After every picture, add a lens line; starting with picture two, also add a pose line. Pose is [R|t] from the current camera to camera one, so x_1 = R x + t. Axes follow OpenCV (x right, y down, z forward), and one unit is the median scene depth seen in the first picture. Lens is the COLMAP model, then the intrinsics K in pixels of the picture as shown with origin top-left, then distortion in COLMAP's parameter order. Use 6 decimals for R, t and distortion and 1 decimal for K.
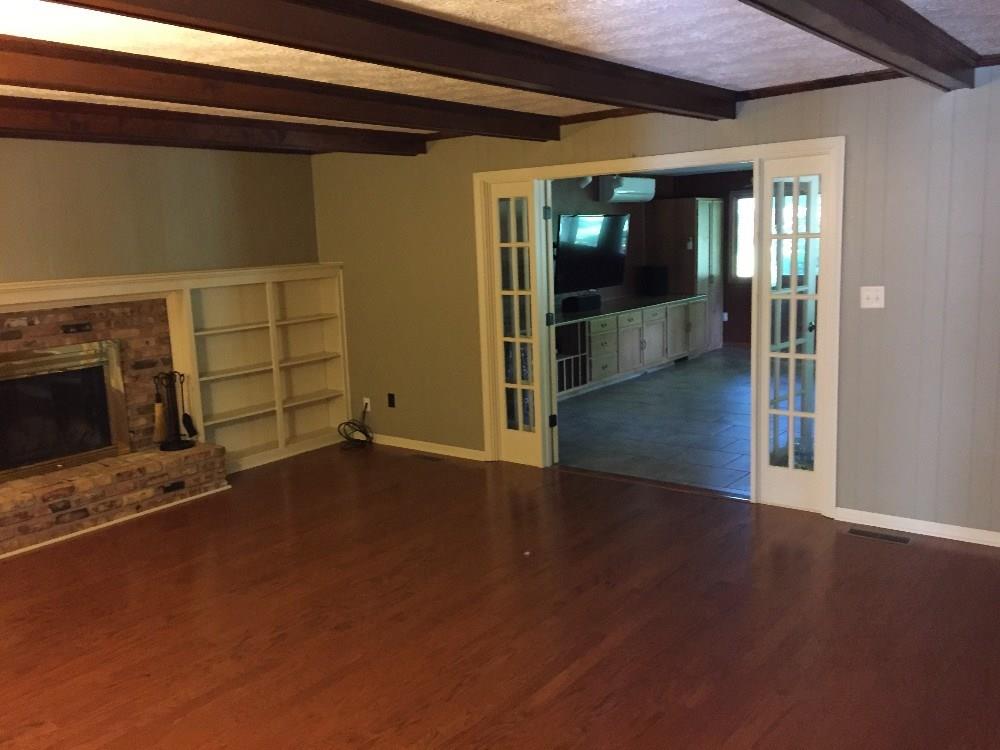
lens RADIAL K [[858.6, 0, 500.0], [0, 858.6, 375.0], [0, 0, 1]] dist [0.089569, -0.134524]
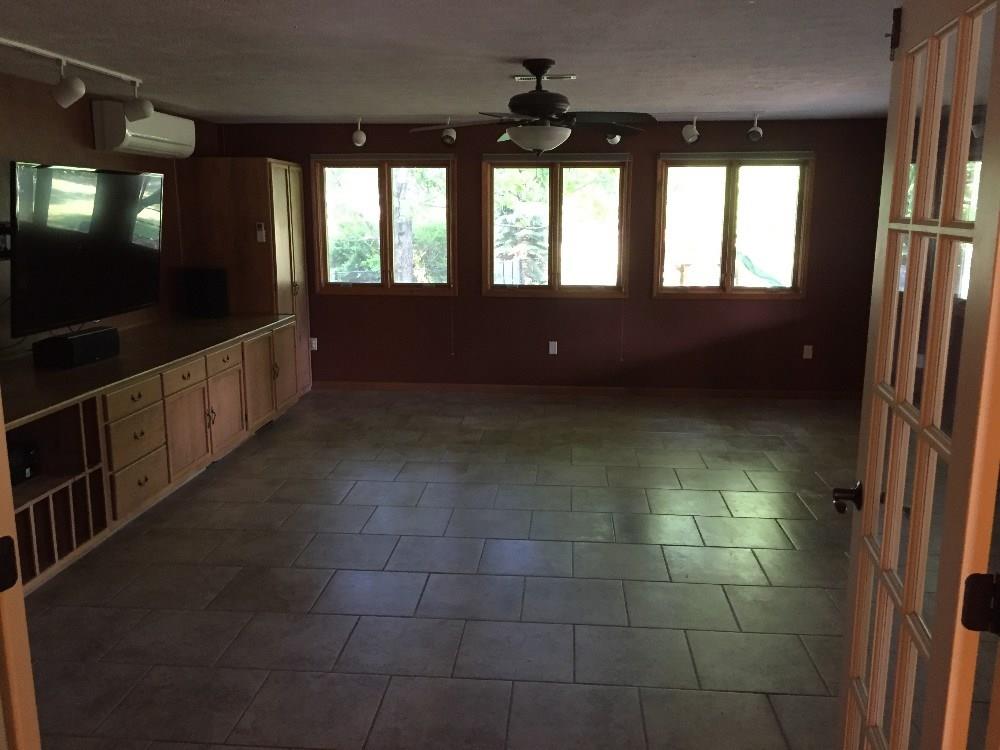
lens RADIAL K [[858.6, 0, 500.0], [0, 858.6, 375.0], [0, 0, 1]] dist [0.089569, -0.134524]
pose [[0.842920, -0.064922, 0.534108, 0.029331], [0.057674, 0.997876, 0.030274, -0.064591], [-0.534939, 0.005286, 0.844874, 0.420431]]
